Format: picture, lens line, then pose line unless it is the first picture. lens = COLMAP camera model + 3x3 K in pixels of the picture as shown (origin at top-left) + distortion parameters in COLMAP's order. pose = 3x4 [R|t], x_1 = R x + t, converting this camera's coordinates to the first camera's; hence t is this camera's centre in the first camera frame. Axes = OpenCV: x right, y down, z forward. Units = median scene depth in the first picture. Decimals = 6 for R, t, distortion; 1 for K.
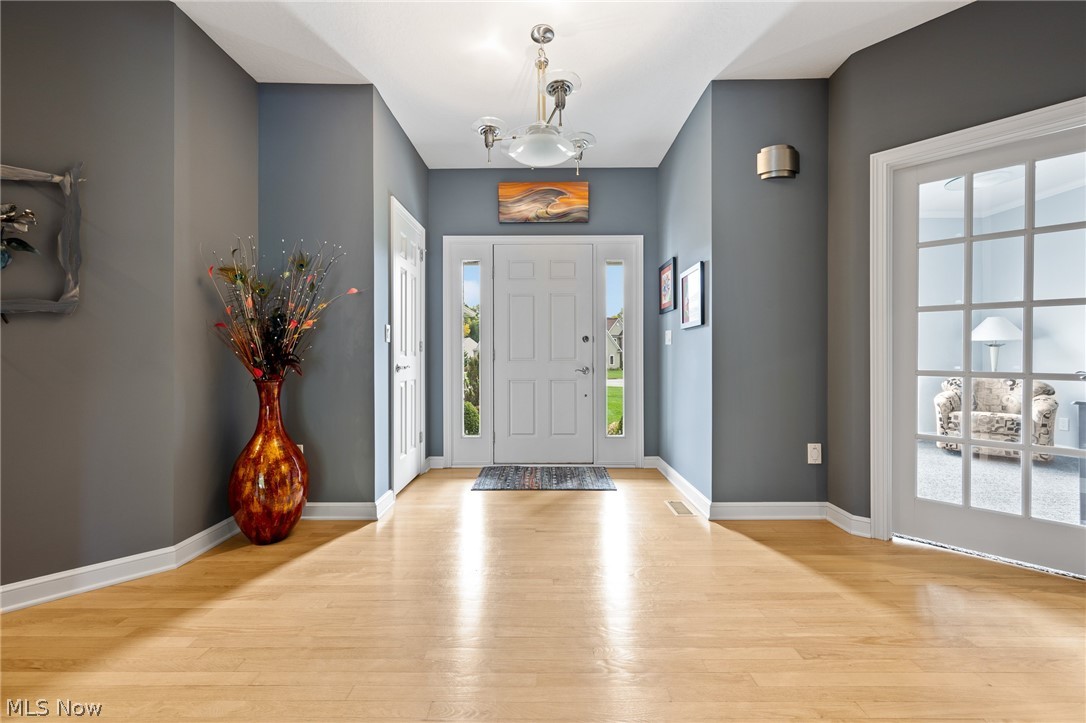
lens RADIAL K [[422.5, 0, 539.8], [0, 422.5, 357.9], [0, 0, 1]] dist [-0.000437, -0.000215]
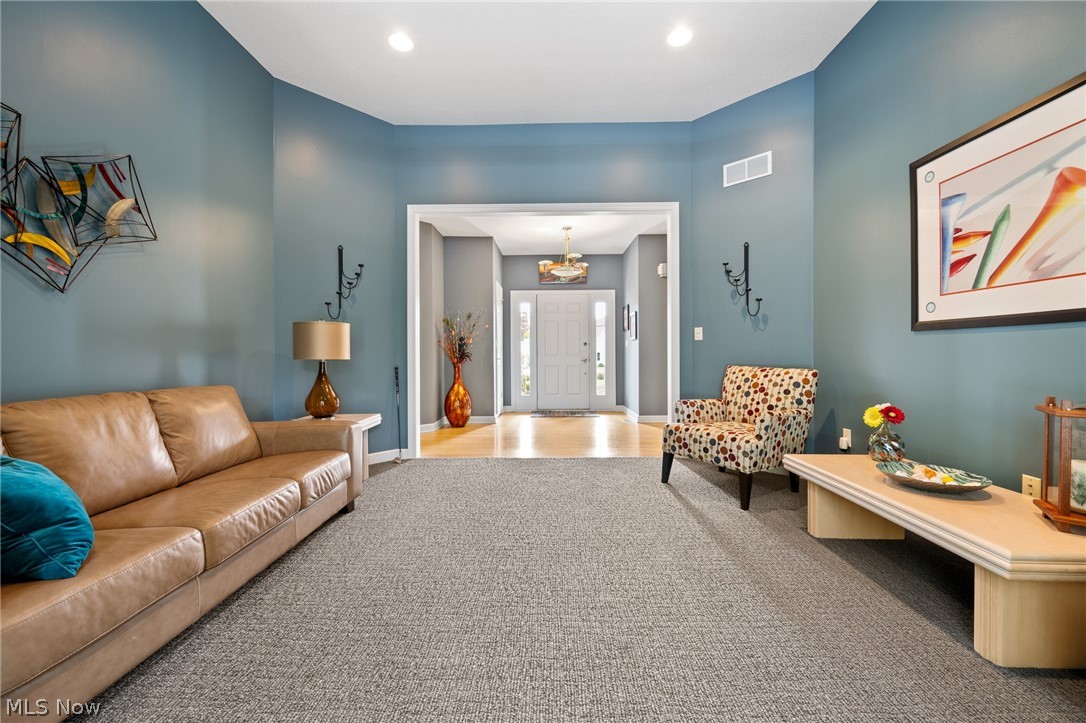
lens RADIAL K [[422.5, 0, 543.9], [0, 422.5, 359.7], [0, 0, 1]] dist [-0.000437, -0.000215]
pose [[0.999985, -0.004152, 0.003485, -0.100891], [0.004112, 0.999927, 0.011383, 0.004210], [-0.003532, -0.011368, 0.999929, -1.079215]]
